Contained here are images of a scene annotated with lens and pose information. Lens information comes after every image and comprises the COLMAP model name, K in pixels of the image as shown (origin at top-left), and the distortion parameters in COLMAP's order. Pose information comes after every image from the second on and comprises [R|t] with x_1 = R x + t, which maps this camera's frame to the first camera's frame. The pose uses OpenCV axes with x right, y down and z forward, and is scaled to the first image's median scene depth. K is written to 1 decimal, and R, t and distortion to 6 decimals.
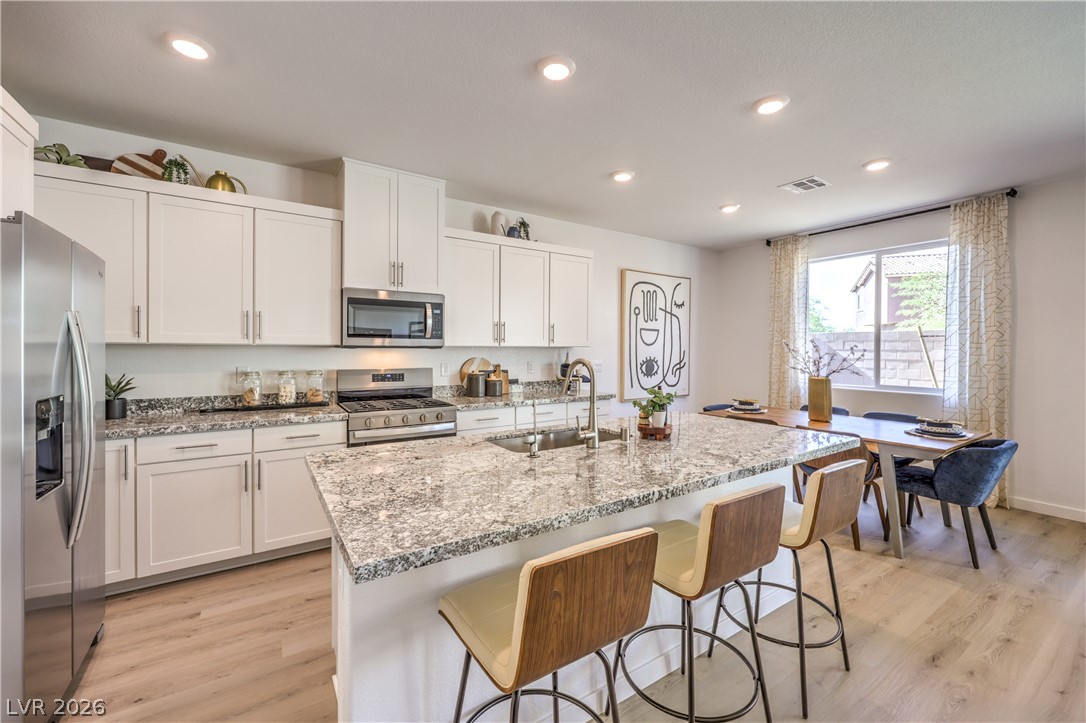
lens RADIAL K [[443.0, 0, 548.0], [0, 443.0, 353.2], [0, 0, 1]] dist [-0.002420, 0.000766]
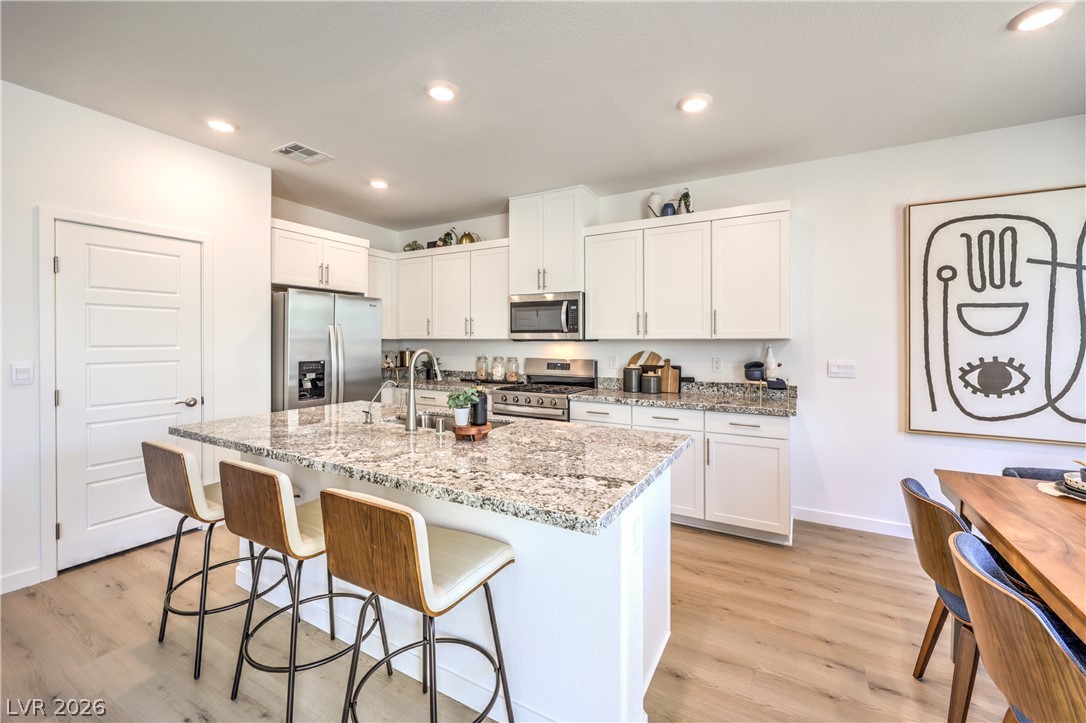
lens RADIAL K [[443.0, 0, 544.9], [0, 443.0, 342.5], [0, 0, 1]] dist [-0.002420, 0.000766]
pose [[0.446829, -0.001338, -0.894618, 0.608219], [-0.010611, 0.999921, -0.006796, -0.000016], [0.894557, 0.012530, 0.446779, 0.395086]]
